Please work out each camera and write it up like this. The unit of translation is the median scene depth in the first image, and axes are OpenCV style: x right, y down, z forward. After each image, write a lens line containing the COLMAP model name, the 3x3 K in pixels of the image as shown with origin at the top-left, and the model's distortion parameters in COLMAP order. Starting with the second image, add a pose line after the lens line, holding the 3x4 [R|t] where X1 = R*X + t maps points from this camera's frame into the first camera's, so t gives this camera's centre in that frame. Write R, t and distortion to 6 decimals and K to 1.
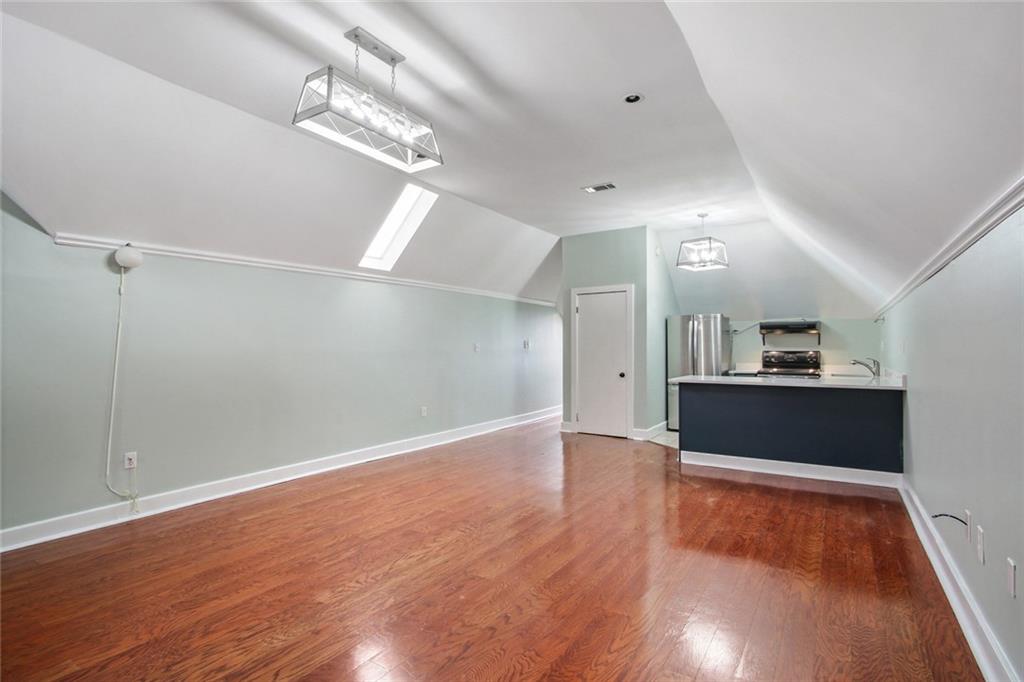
lens RADIAL K [[496.5, 0, 503.3], [0, 496.5, 350.8], [0, 0, 1]] dist [-0.027971, 0.017456]
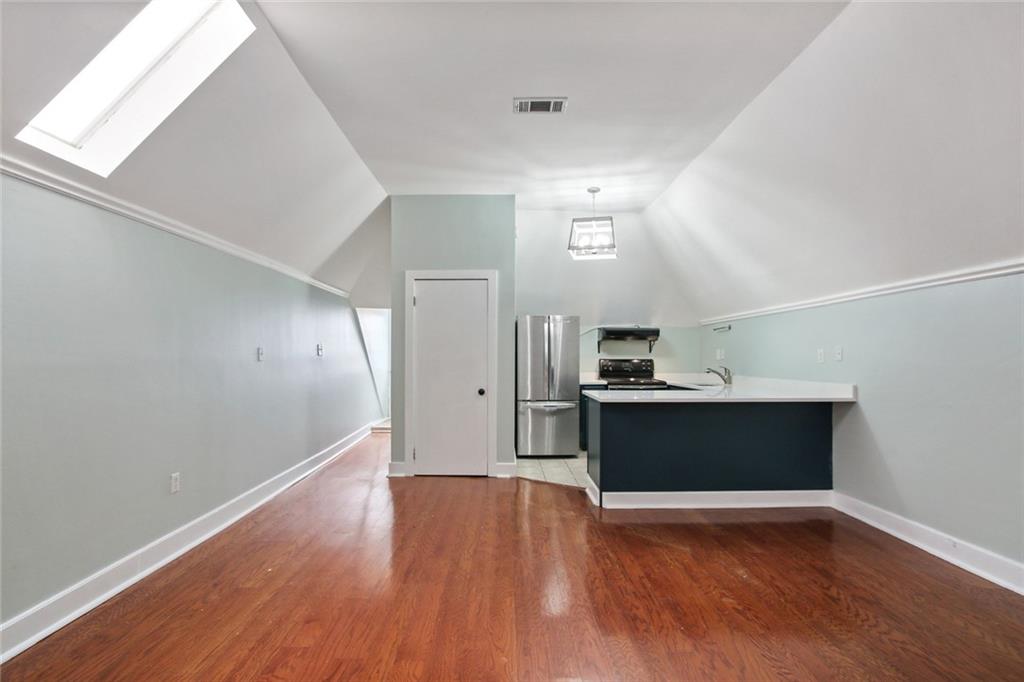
lens RADIAL K [[496.5, 0, 503.3], [0, 496.5, 350.8], [0, 0, 1]] dist [-0.027971, 0.017456]
pose [[0.828951, 0.008126, 0.559262, -0.149560], [0.001071, 0.999870, -0.016116, -0.000403], [-0.559320, 0.013959, 0.828835, 0.371333]]
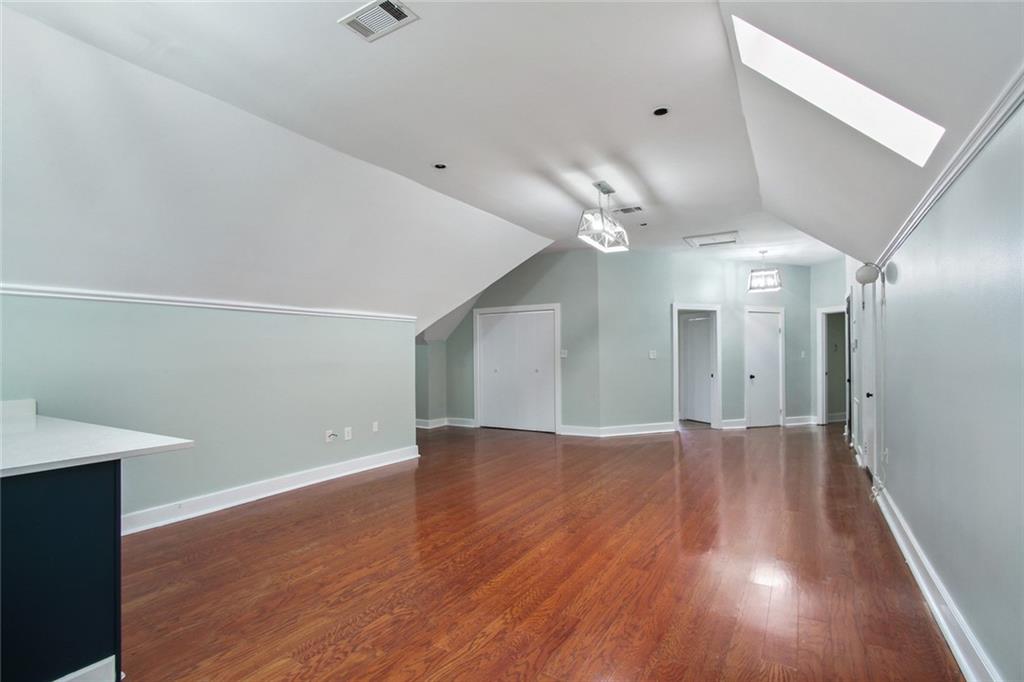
lens RADIAL K [[496.5, 0, 503.3], [0, 496.5, 350.8], [0, 0, 1]] dist [-0.027971, 0.017456]
pose [[-0.999145, 0.013225, -0.039172, 0.073989], [0.013345, 0.999907, -0.002810, -0.008805], [0.039131, -0.003330, -0.999229, 1.099905]]
